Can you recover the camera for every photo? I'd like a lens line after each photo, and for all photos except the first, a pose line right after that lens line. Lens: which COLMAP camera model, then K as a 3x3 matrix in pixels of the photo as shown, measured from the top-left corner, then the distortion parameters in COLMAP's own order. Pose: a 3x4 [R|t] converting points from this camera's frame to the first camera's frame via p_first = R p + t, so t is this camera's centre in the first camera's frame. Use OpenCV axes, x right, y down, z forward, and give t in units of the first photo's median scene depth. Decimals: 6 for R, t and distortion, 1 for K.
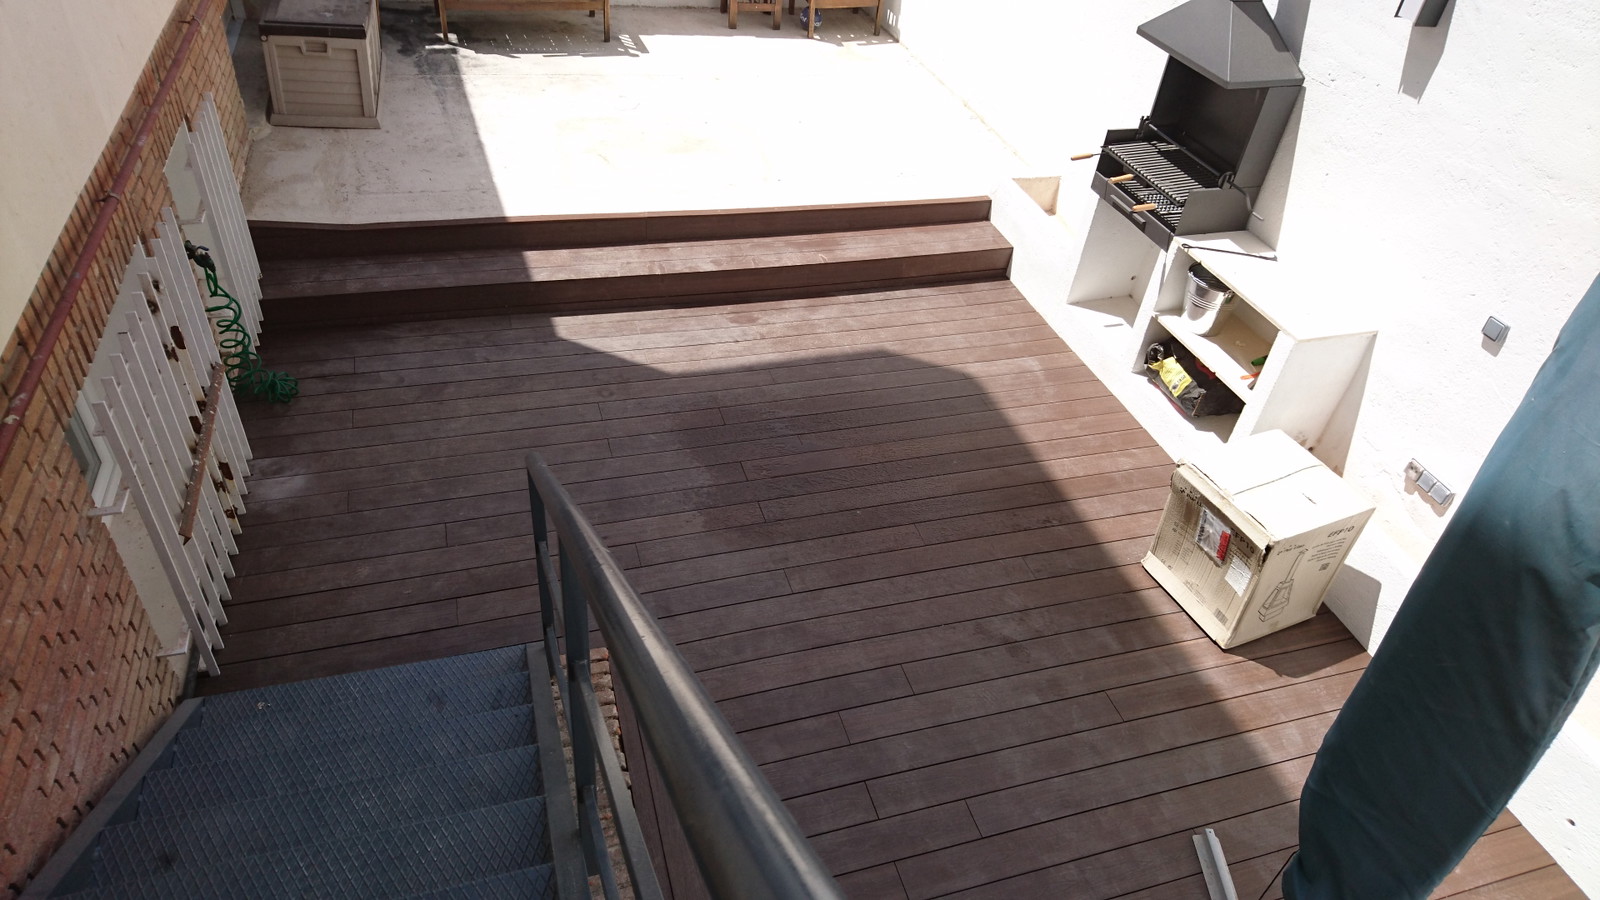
lens RADIAL K [[975.2, 0, 800.0], [0, 975.2, 450.0], [0, 0, 1]] dist [0.202263, -0.348888]
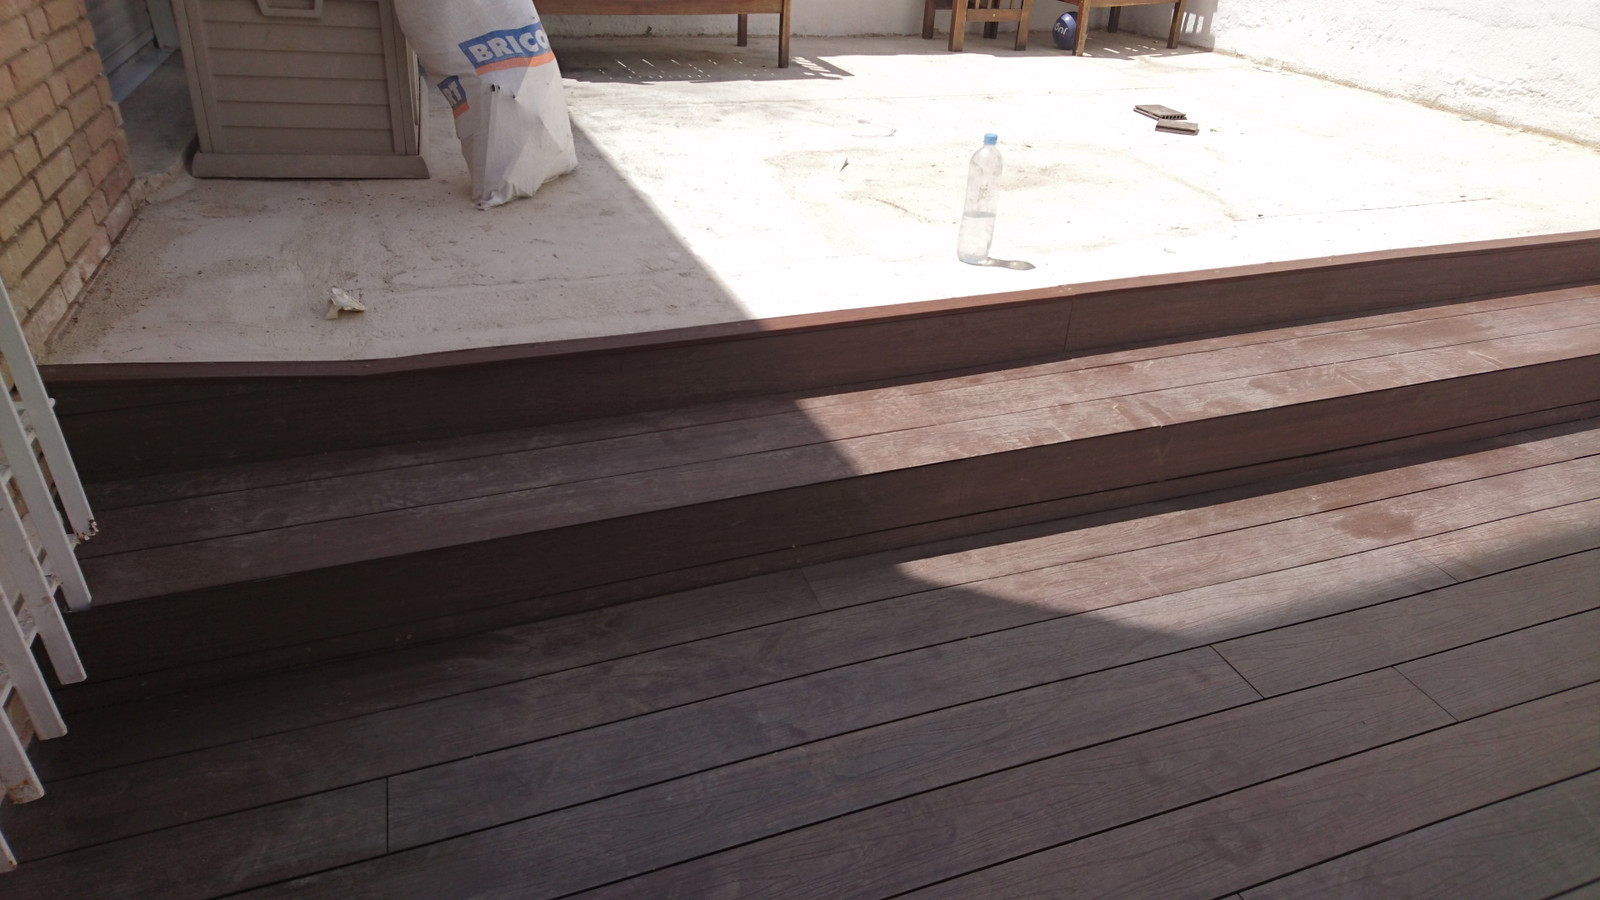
lens RADIAL K [[997.5, 0, 810.4], [0, 997.5, 445.1], [0, 0, 1]] dist [0.088439, -0.101028]
pose [[0.997311, -0.072989, 0.006661, -0.276962], [0.073133, 0.985049, -0.155979, -0.118640], [0.004824, 0.156047, 0.987738, 0.605029]]
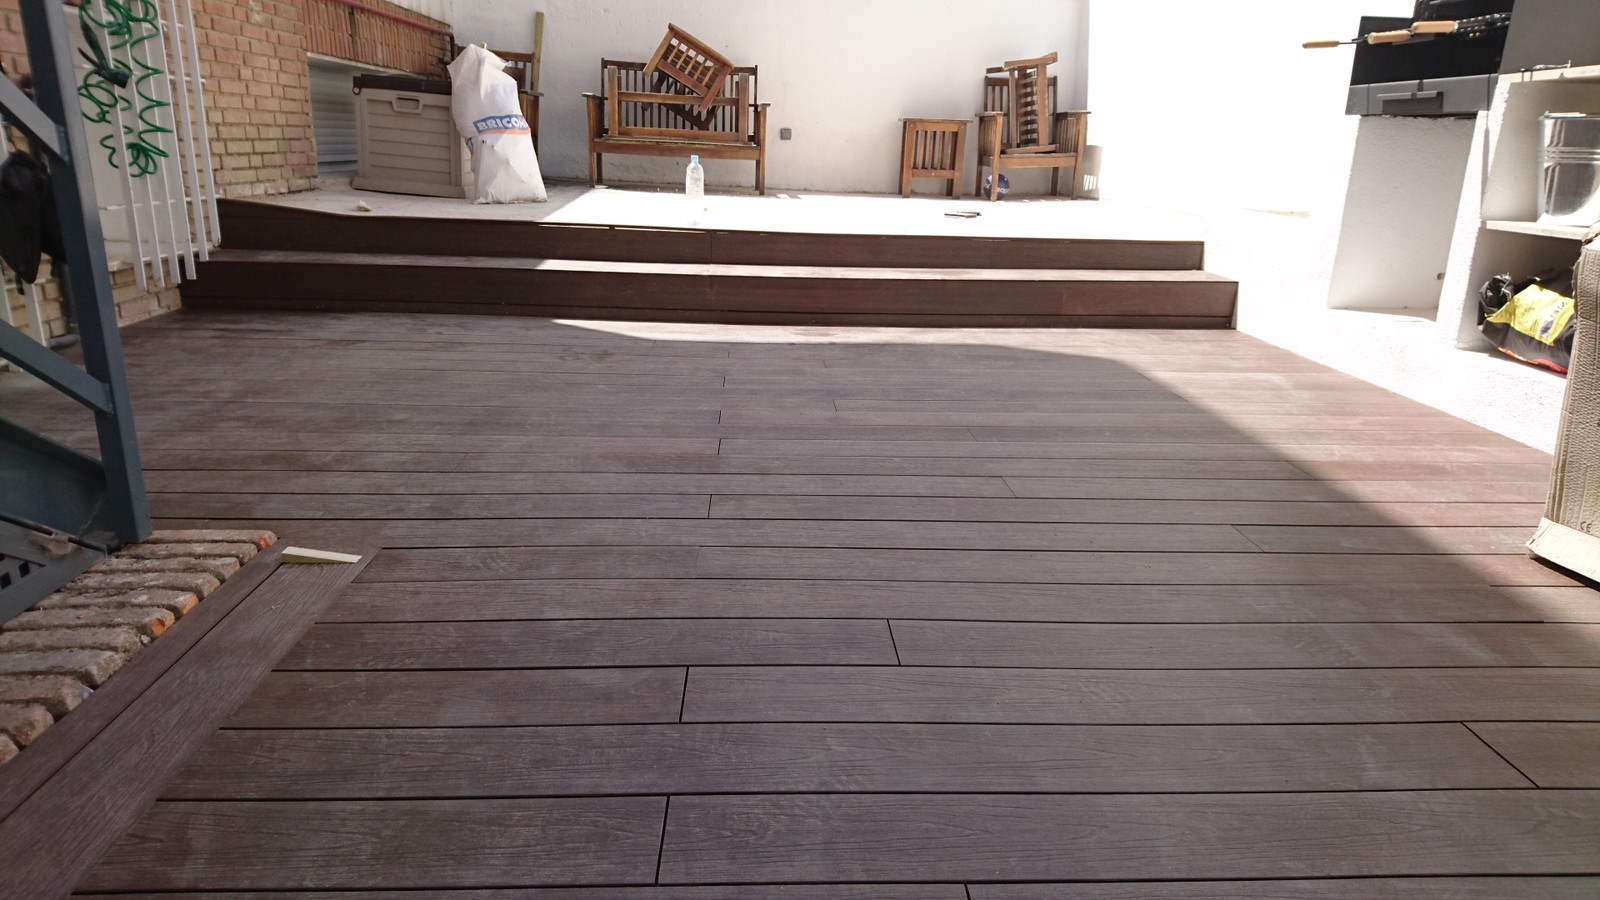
lens RADIAL K [[988.4, 0, 801.6], [0, 988.4, 457.2], [0, 0, 1]] dist [0.093979, -0.115063]
pose [[0.965795, 0.012376, -0.259012, 0.117174], [-0.110900, 0.922615, -0.369435, 0.209828], [0.234397, 0.385522, 0.892430, 0.401374]]
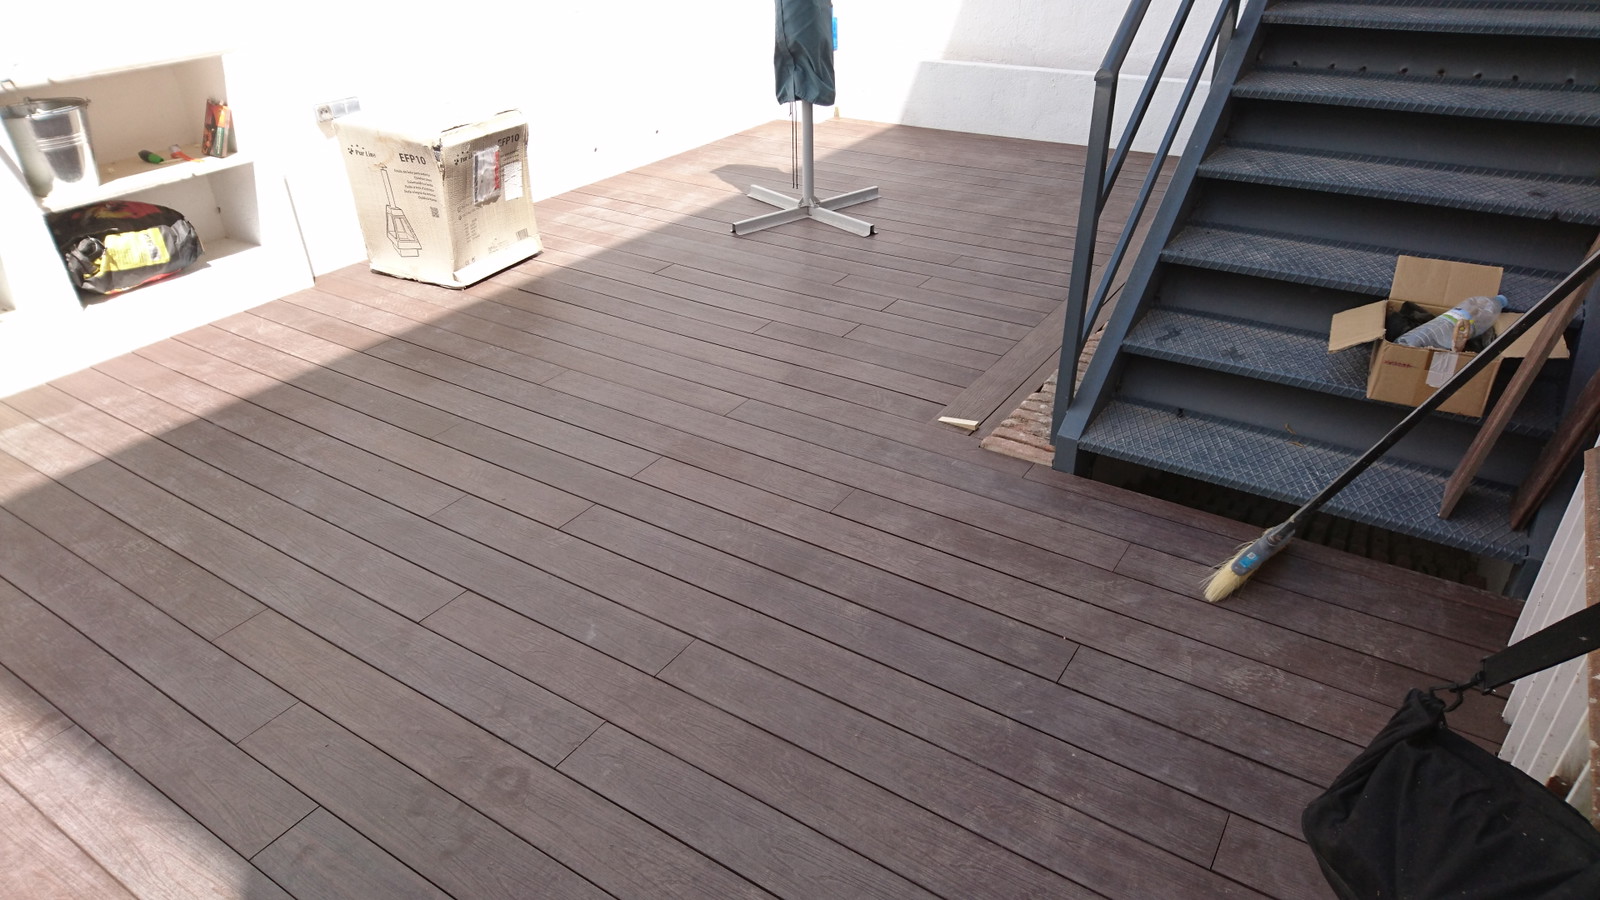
lens RADIAL K [[1007.7, 0, 783.0], [0, 1007.7, 437.8], [0, 0, 1]] dist [0.071024, -0.068354]
pose [[-0.624995, -0.450345, 0.637629, -0.398113], [0.469721, 0.435438, 0.767956, -0.320652], [-0.623493, 0.779476, -0.060610, 0.753684]]
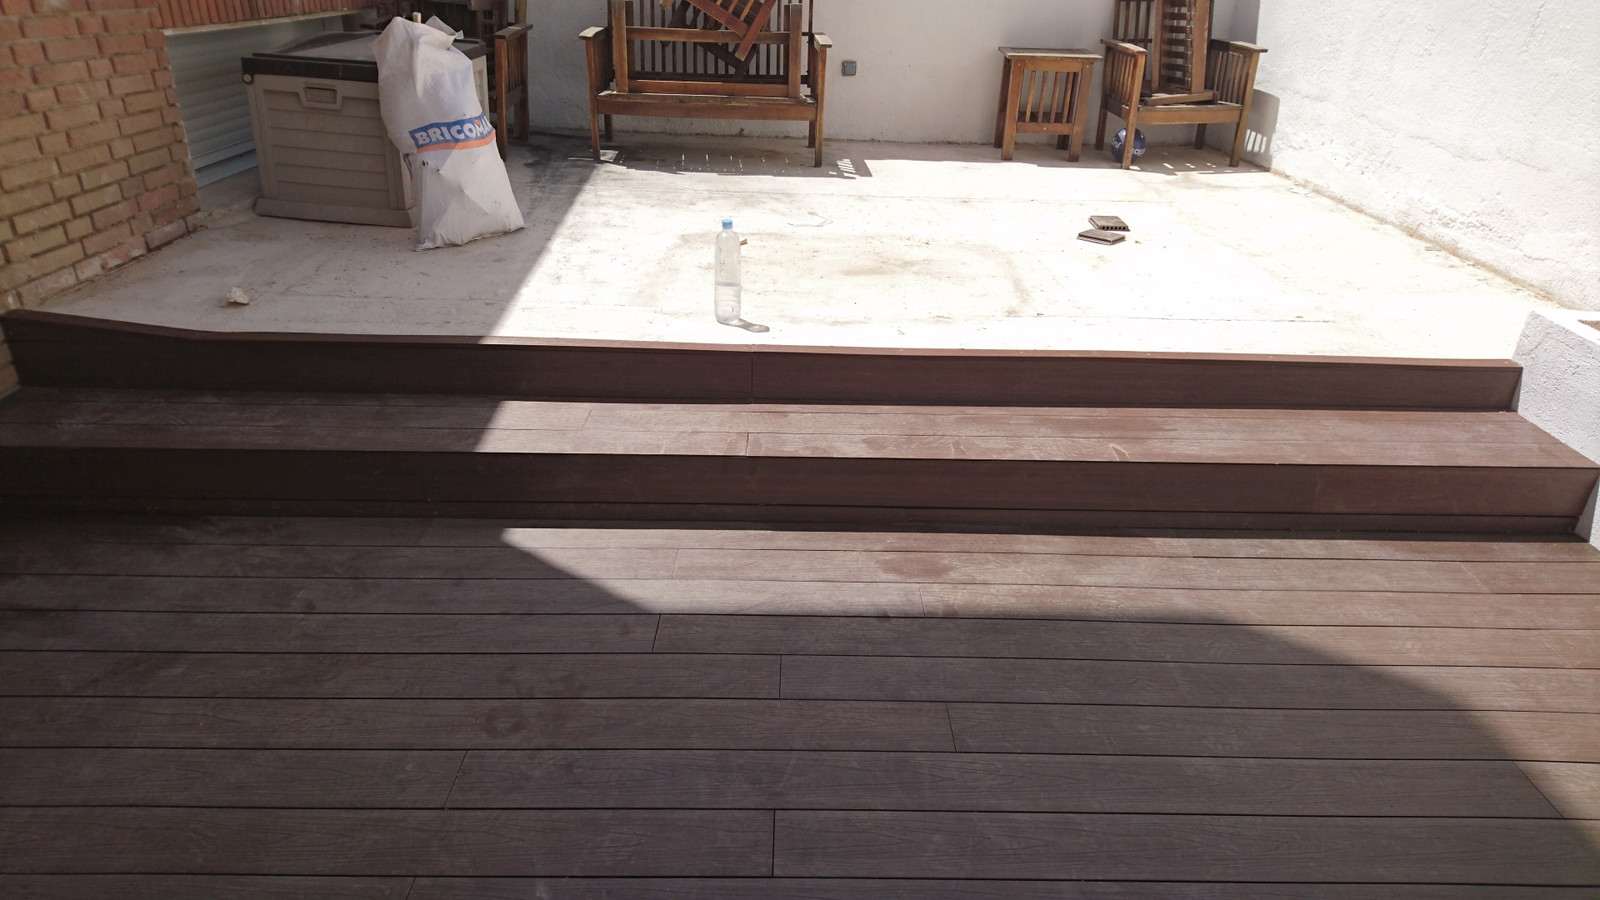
lens RADIAL K [[988.4, 0, 801.6], [0, 988.4, 457.2], [0, 0, 1]] dist [0.093979, -0.115063]
pose [[0.953934, 0.063453, -0.293230, 0.019746], [-0.132490, 0.966009, -0.221976, -0.076649], [0.269177, 0.250601, 0.929915, 0.562438]]
